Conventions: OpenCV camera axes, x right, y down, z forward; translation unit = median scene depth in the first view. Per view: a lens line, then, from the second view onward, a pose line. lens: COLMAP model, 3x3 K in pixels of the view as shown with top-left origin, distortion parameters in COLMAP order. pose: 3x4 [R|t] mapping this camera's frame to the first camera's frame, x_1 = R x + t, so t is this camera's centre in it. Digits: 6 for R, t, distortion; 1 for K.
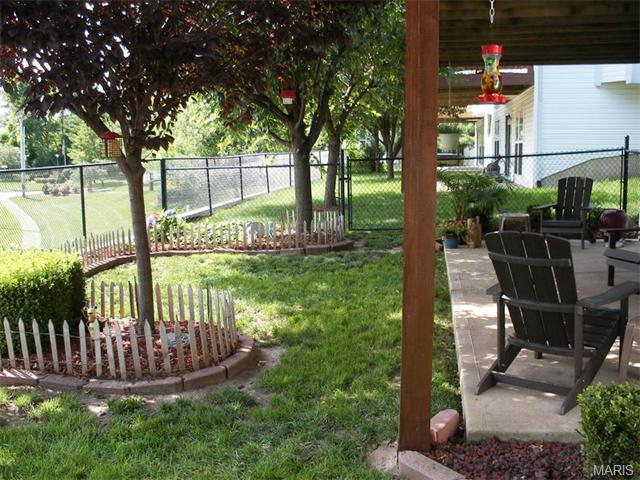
lens RADIAL K [[680.4, 0, 312.9], [0, 680.4, 242.3], [0, 0, 1]] dist [-0.206037, 0.258795]
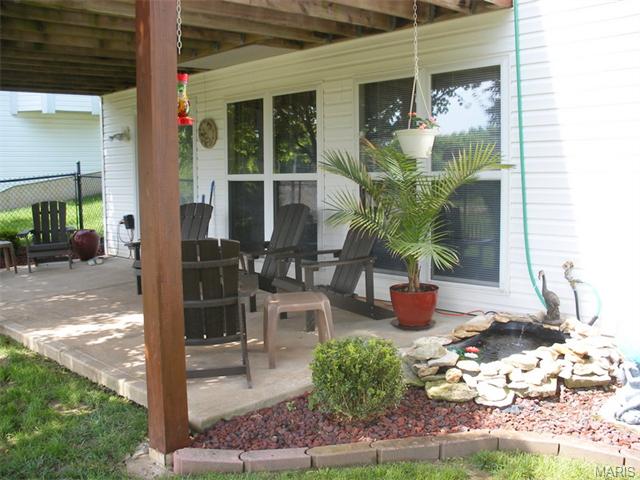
lens RADIAL K [[680.4, 0, 312.9], [0, 680.4, 242.3], [0, 0, 1]] dist [-0.206037, 0.258795]
pose [[0.601383, -0.081753, 0.794767, -0.177623], [0.117261, 0.993010, 0.013415, -0.000817], [-0.790309, 0.085128, 0.606766, 0.054233]]
